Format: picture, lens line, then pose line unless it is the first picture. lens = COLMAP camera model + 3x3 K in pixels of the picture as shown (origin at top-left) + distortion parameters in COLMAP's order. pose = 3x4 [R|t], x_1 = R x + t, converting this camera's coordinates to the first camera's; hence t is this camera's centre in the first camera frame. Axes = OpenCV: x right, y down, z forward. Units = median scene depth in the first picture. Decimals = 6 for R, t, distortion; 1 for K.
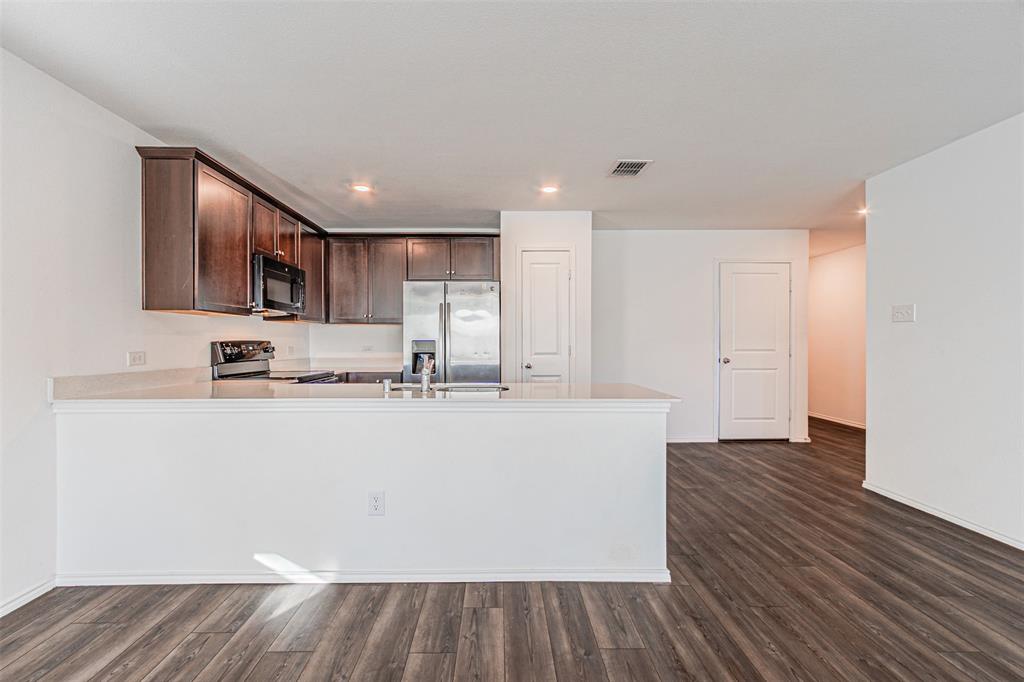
lens RADIAL K [[444.5, 0, 505.9], [0, 444.5, 342.6], [0, 0, 1]] dist [0.007330, -0.000825]
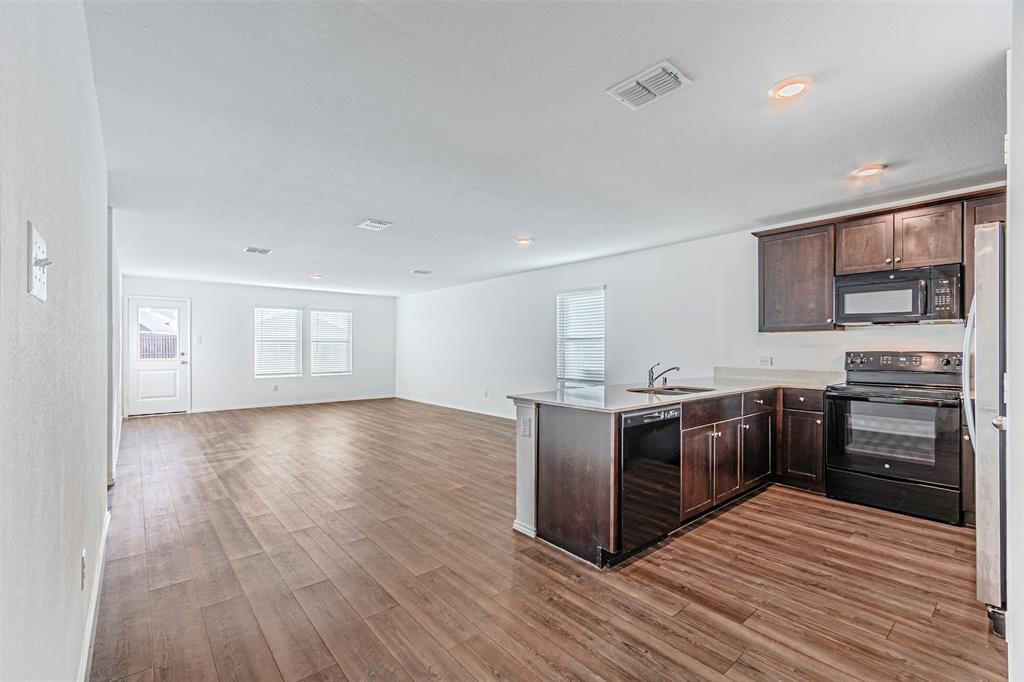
lens RADIAL K [[444.5, 0, 505.1], [0, 444.5, 347.3], [0, 0, 1]] dist [0.007330, -0.000825]
pose [[-0.765592, -0.002164, -0.643323, 0.712658], [-0.007053, 0.999962, 0.005031, -0.013121], [0.643288, 0.008389, -0.765578, 1.142530]]
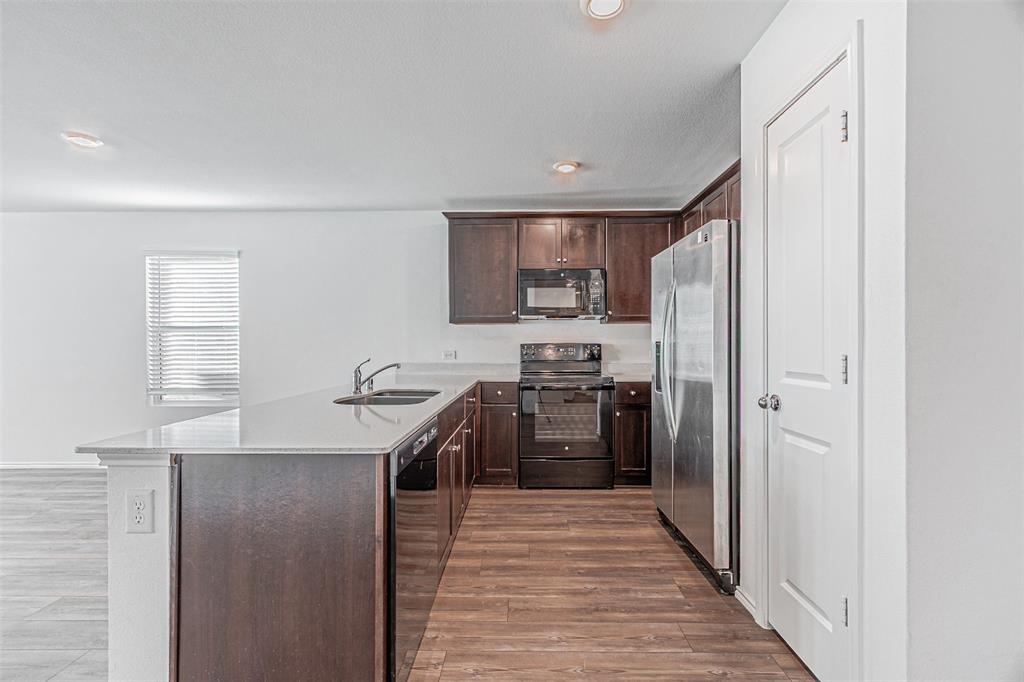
lens RADIAL K [[444.5, 0, 518.6], [0, 444.5, 347.3], [0, 0, 1]] dist [0.007330, -0.000825]
pose [[-0.013424, 0.003673, -0.999903, 0.524647], [-0.005408, 0.999978, 0.003745, 0.001340], [0.999895, 0.005458, -0.013403, 0.870329]]
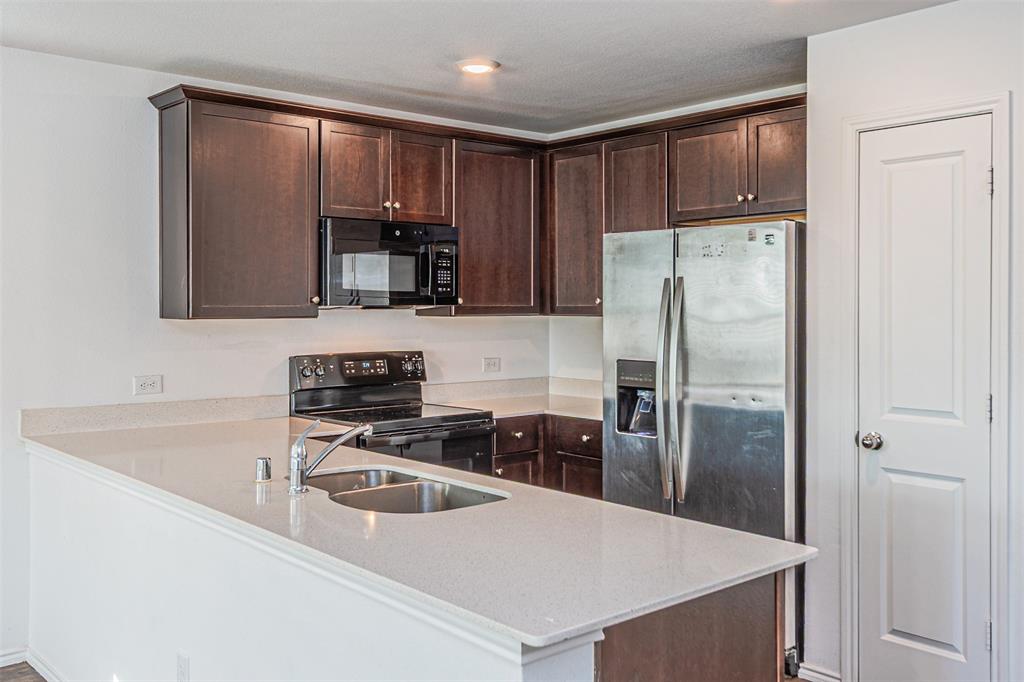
lens RADIAL K [[936.3, 0, 495.0], [0, 936.3, 307.1], [0, 0, 1]] dist [-0.014843, 0.000000]
pose [[0.656022, 0.002114, -0.754739, 0.485521], [-0.004430, 0.999990, -0.001049, -0.063912], [0.754729, 0.004032, 0.656025, 0.287997]]
